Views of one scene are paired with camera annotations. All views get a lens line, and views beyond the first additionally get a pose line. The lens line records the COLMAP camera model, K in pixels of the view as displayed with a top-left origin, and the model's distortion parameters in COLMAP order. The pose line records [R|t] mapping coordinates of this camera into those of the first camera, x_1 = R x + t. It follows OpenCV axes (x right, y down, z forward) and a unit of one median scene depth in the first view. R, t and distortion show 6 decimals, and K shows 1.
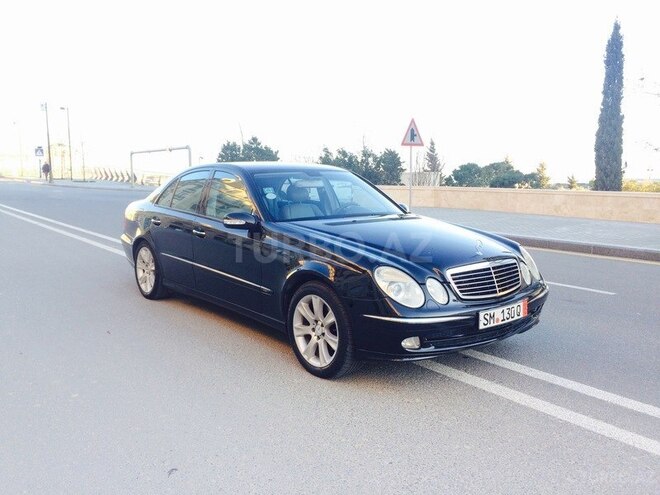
lens RADIAL K [[562.3, 0, 327.0], [0, 562.3, 249.2], [0, 0, 1]] dist [0.089340, -0.105283]
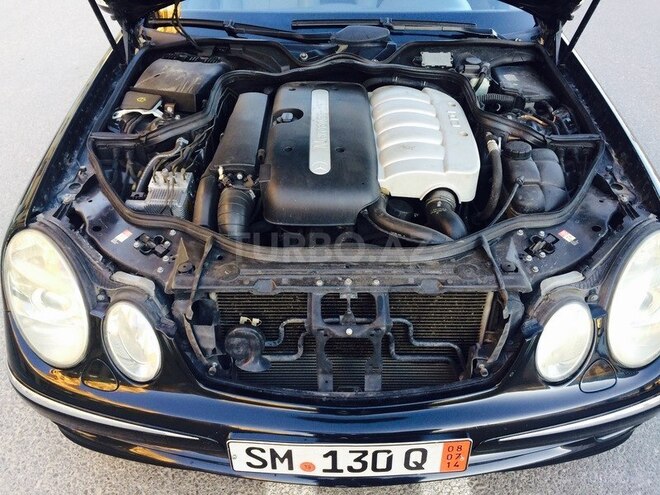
lens RADIAL K [[562.3, 0, 333.2], [0, 562.3, 248.9], [0, 0, 1]] dist [0.089340, -0.105283]
pose [[0.778873, 0.376073, -0.501922, 0.398186], [-0.096654, 0.862695, 0.496402, -0.149331], [0.619689, -0.338122, 0.708279, 0.735933]]
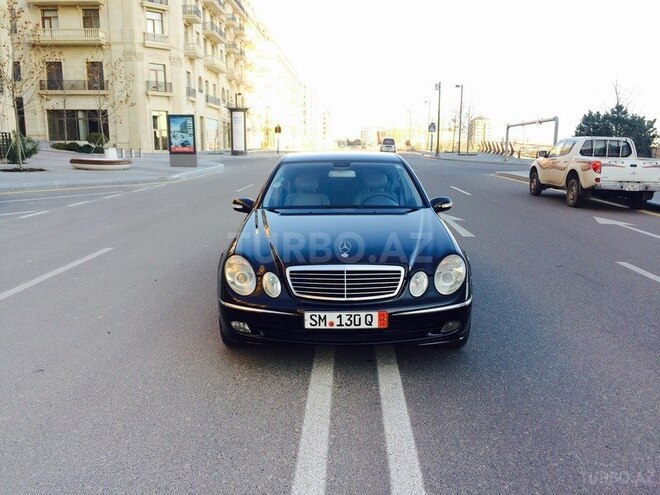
lens RADIAL K [[562.3, 0, 327.5], [0, 562.3, 246.0], [0, 0, 1]] dist [0.089340, -0.105283]
pose [[0.768650, 0.112039, -0.629781, 0.820417], [-0.084020, 0.993695, 0.074233, -0.075408], [0.634128, -0.004145, 0.773217, 0.212847]]
